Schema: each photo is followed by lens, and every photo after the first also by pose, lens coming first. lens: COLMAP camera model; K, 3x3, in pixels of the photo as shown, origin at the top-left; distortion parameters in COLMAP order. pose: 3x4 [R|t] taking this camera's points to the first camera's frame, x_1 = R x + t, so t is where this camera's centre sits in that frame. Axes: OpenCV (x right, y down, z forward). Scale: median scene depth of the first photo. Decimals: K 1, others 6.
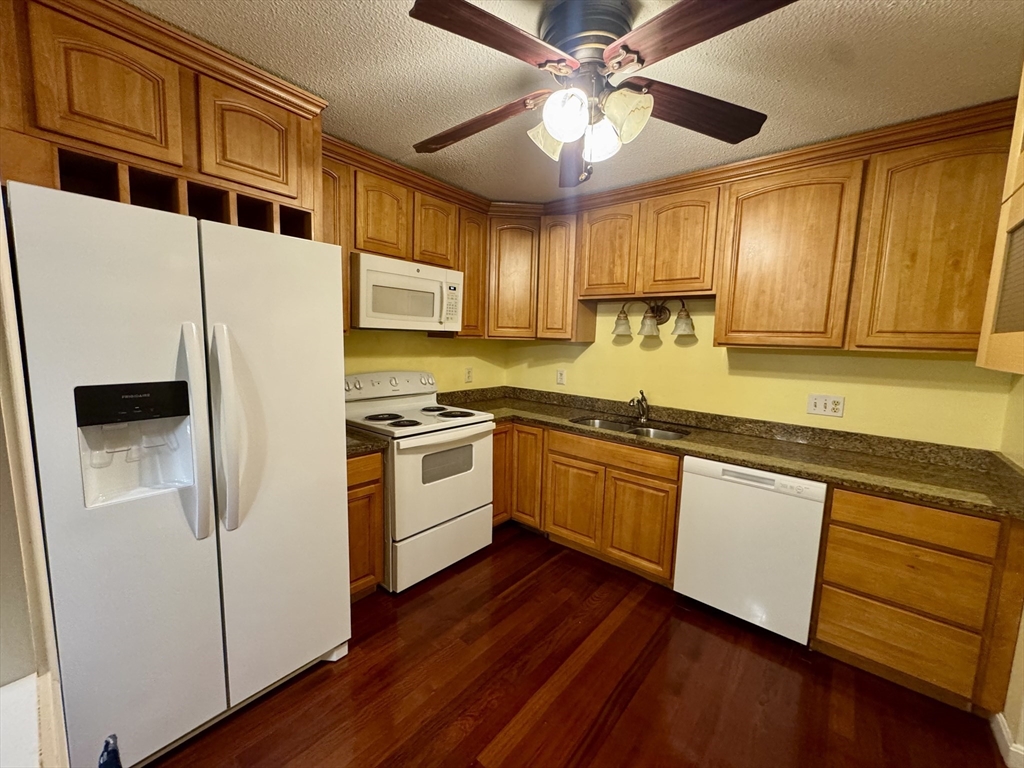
lens RADIAL K [[408.2, 0, 511.1], [0, 408.2, 382.6], [0, 0, 1]] dist [-0.002055, -0.000223]
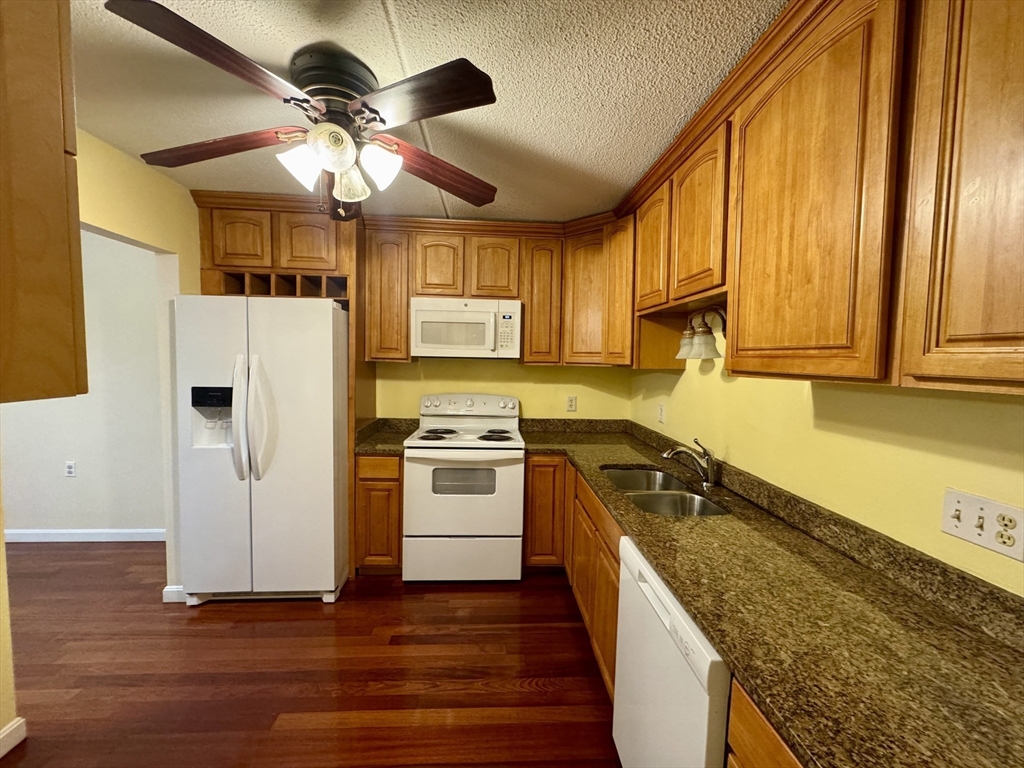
lens RADIAL K [[408.2, 0, 513.2], [0, 408.2, 381.9], [0, 0, 1]] dist [-0.002055, -0.000223]
pose [[0.683677, 0.026812, -0.729292, 0.697414], [-0.080136, 0.996040, -0.038505, -0.029415], [0.725372, 0.084768, 0.683118, 0.342581]]
